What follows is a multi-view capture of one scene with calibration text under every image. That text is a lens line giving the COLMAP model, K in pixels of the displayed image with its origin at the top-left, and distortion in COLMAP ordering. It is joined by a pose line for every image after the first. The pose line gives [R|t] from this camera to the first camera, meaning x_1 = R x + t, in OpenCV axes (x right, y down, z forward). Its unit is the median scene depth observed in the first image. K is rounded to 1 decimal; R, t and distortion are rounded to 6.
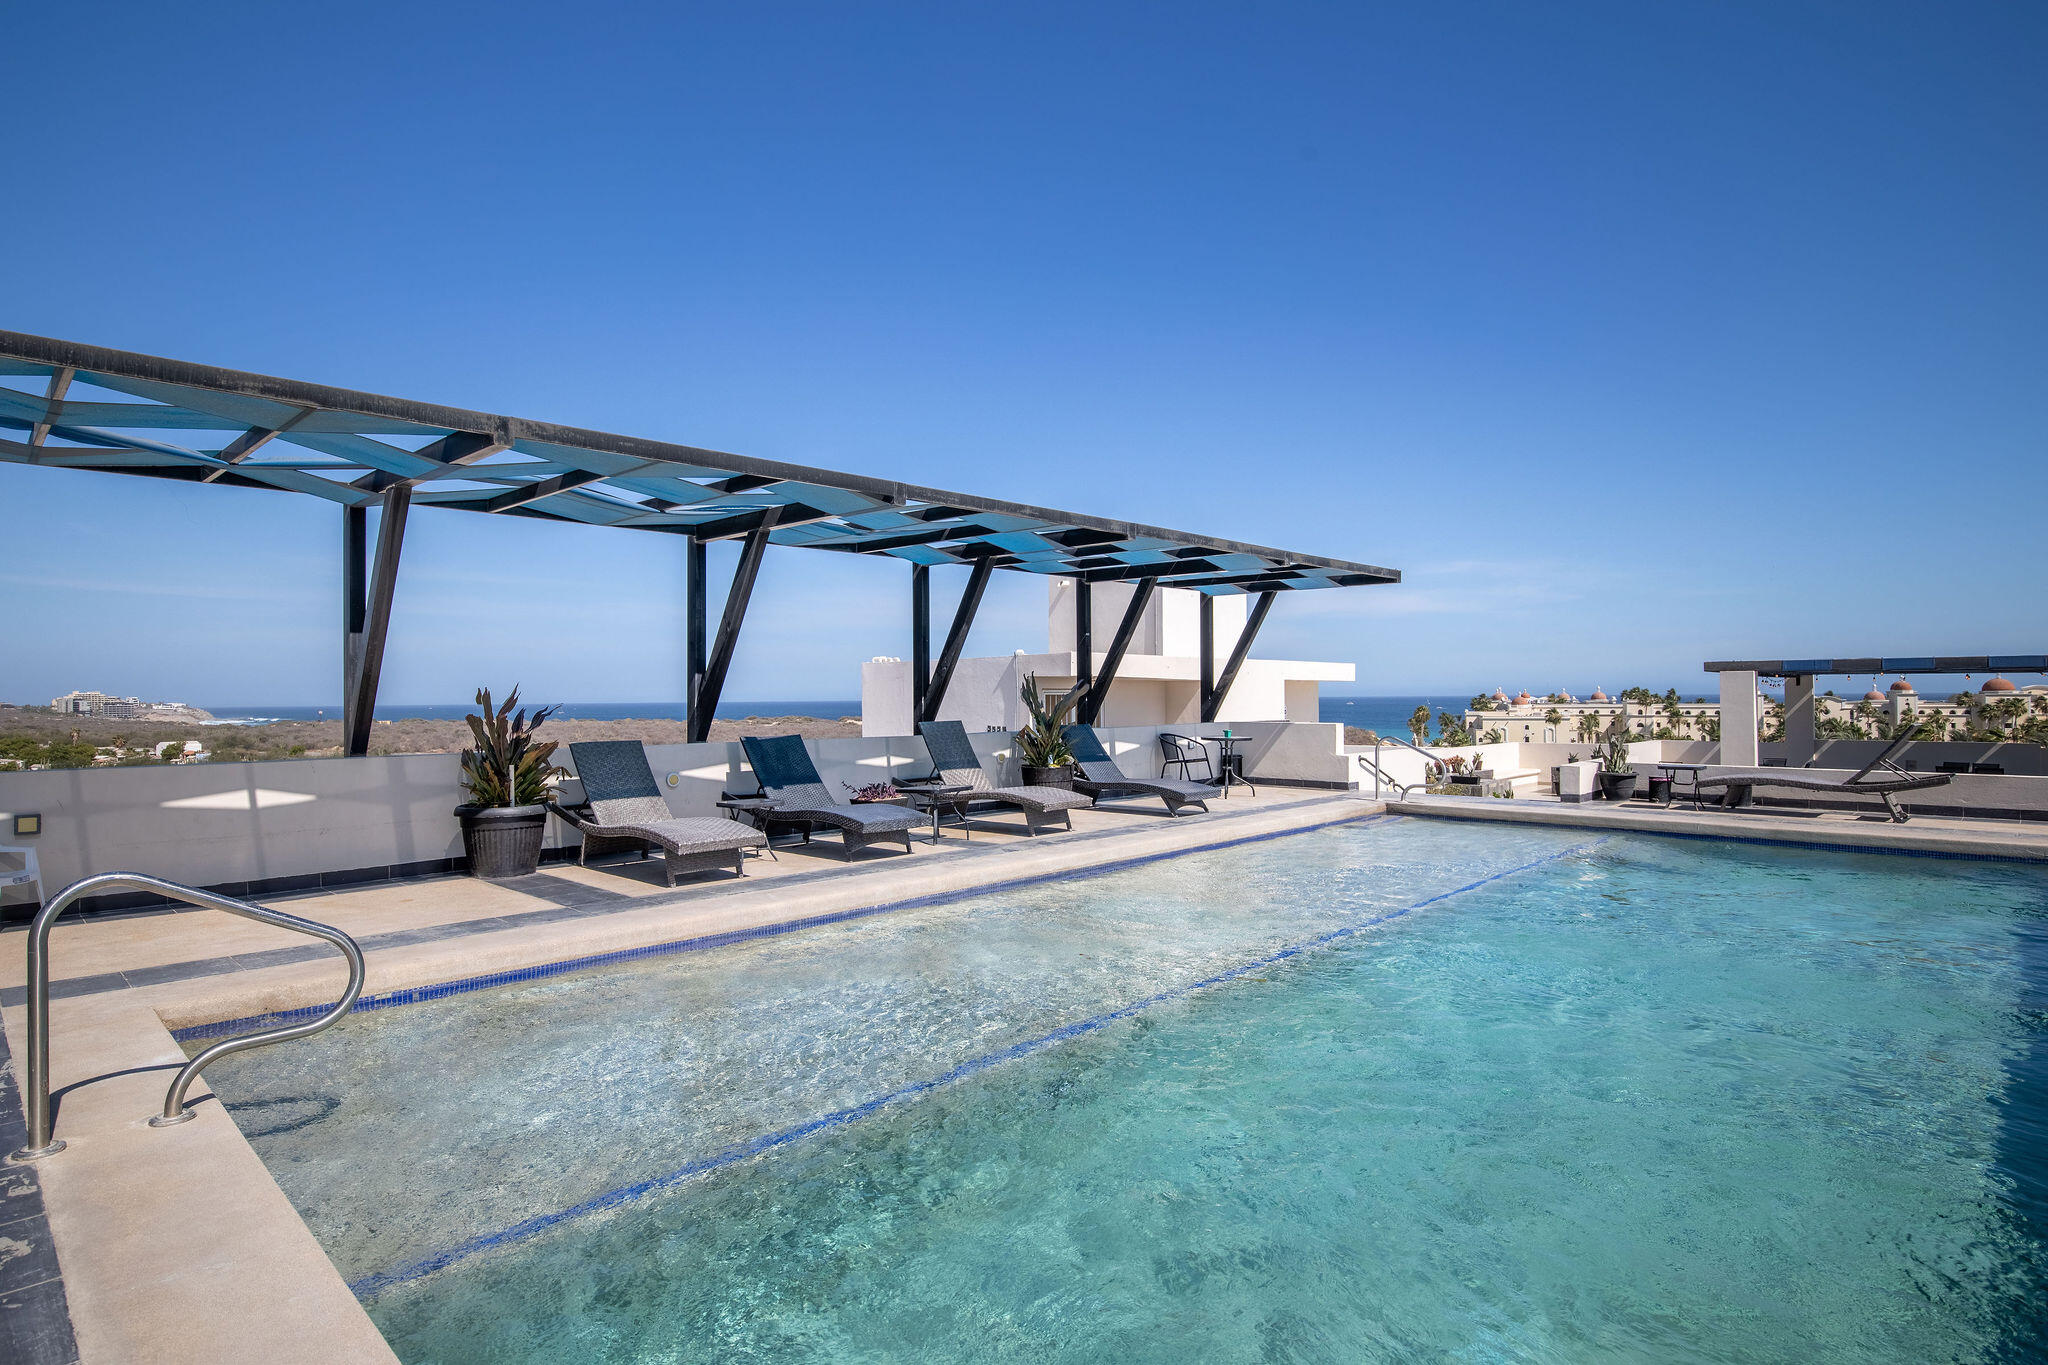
lens RADIAL K [[1080.4, 0, 1023.7], [0, 1080.4, 694.3], [0, 0, 1]] dist [-0.016421, -0.000310]
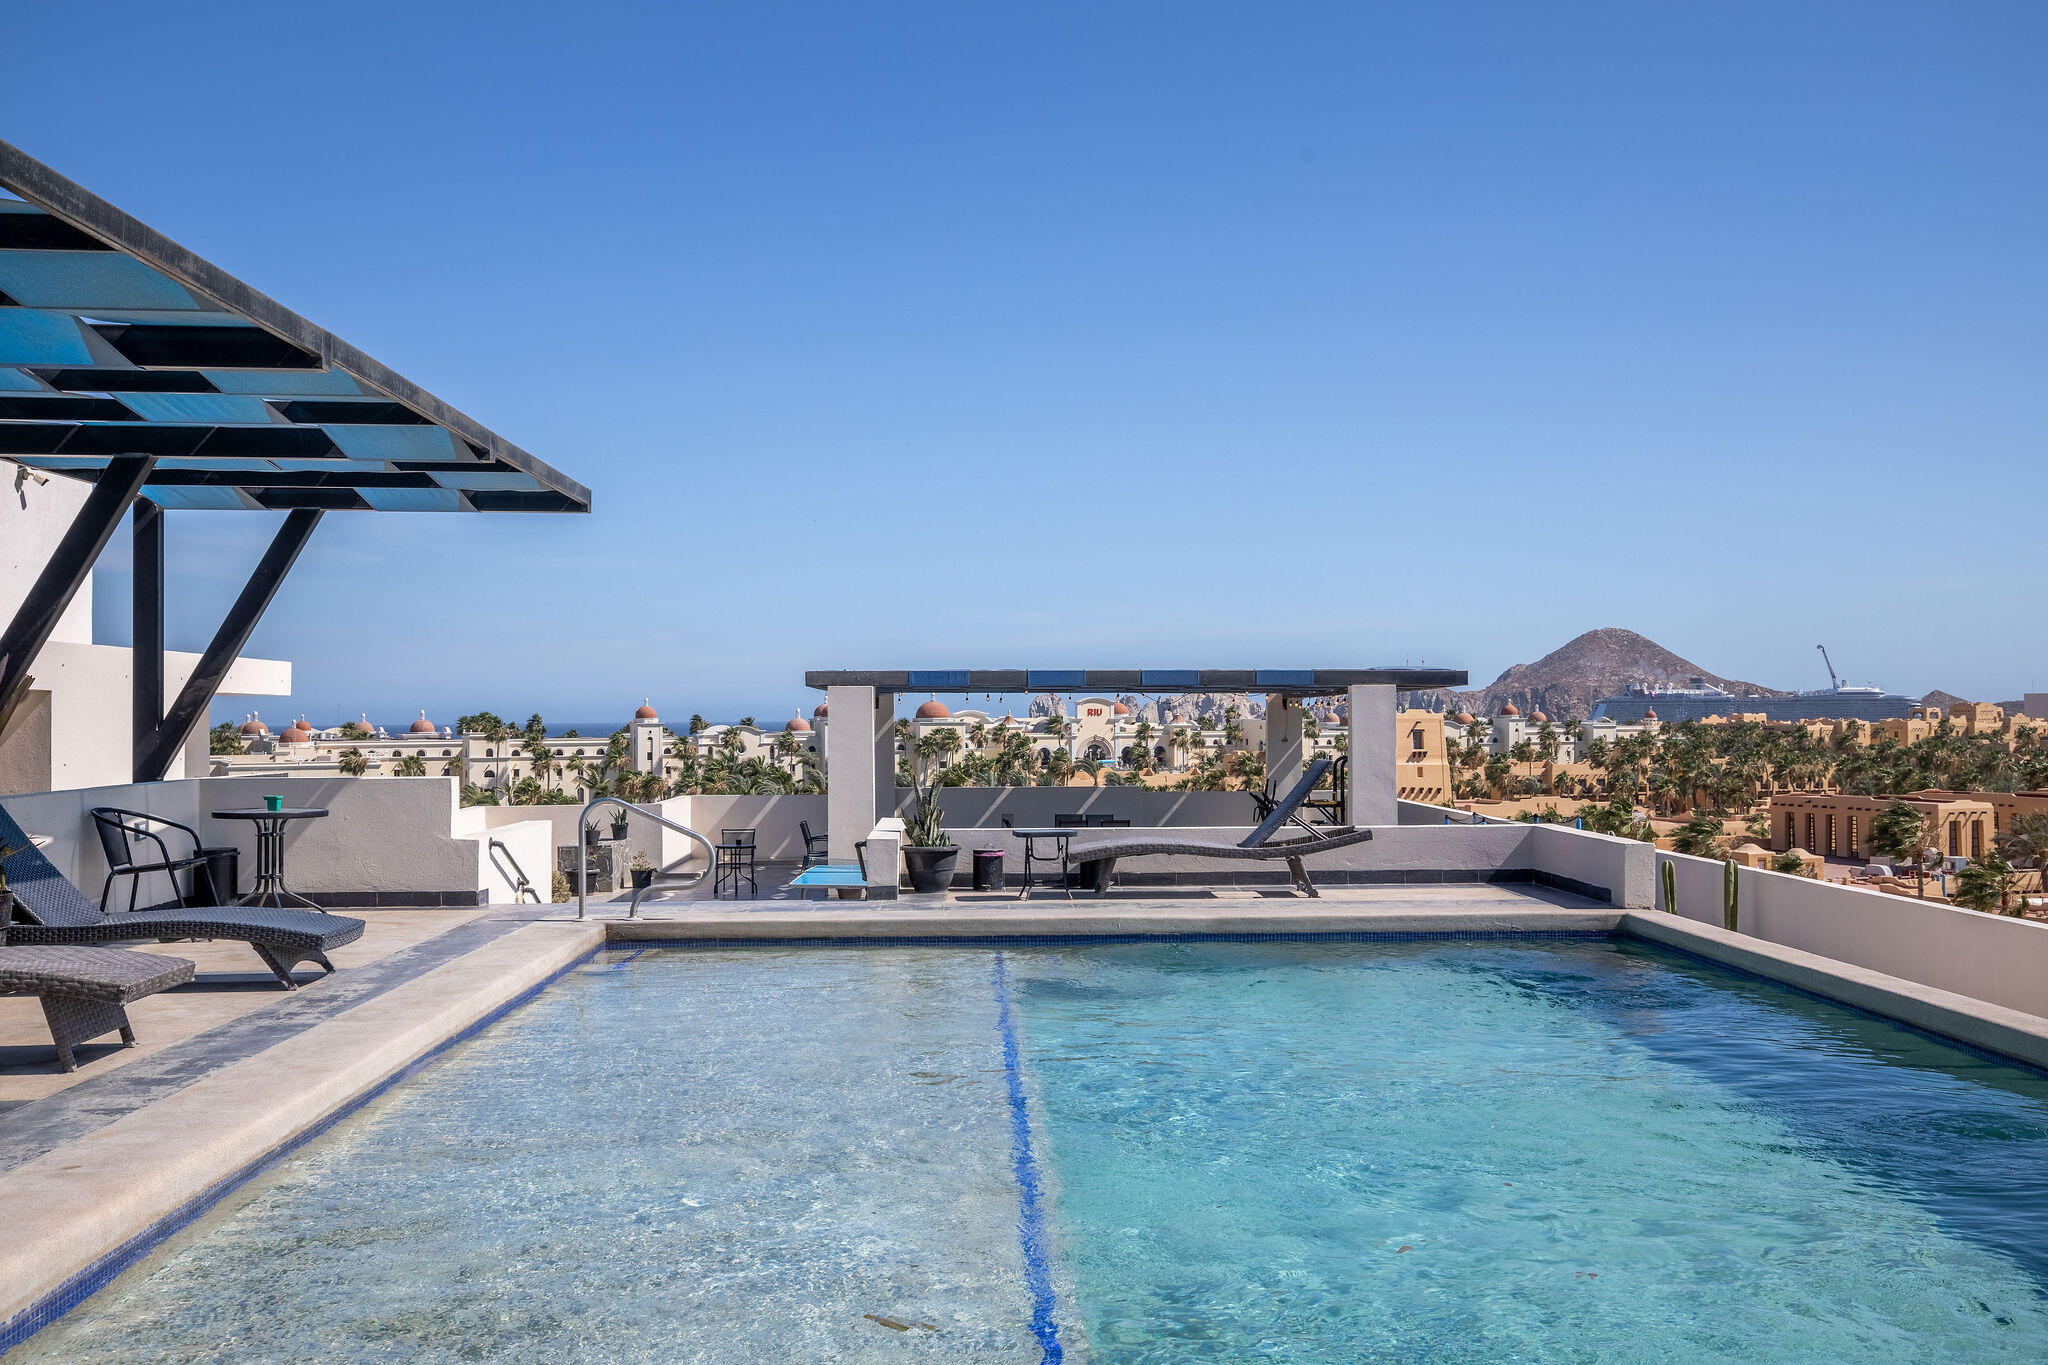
lens RADIAL K [[1944.0, 0, 1027.7], [0, 1944.0, 690.1], [0, 0, 1]] dist [0.050953, 0.000000]
pose [[0.696261, 0.011377, 0.717699, -0.178232], [0.001033, 0.999857, -0.016852, 0.001631], [-0.717788, 0.012474, 0.696150, 0.151243]]
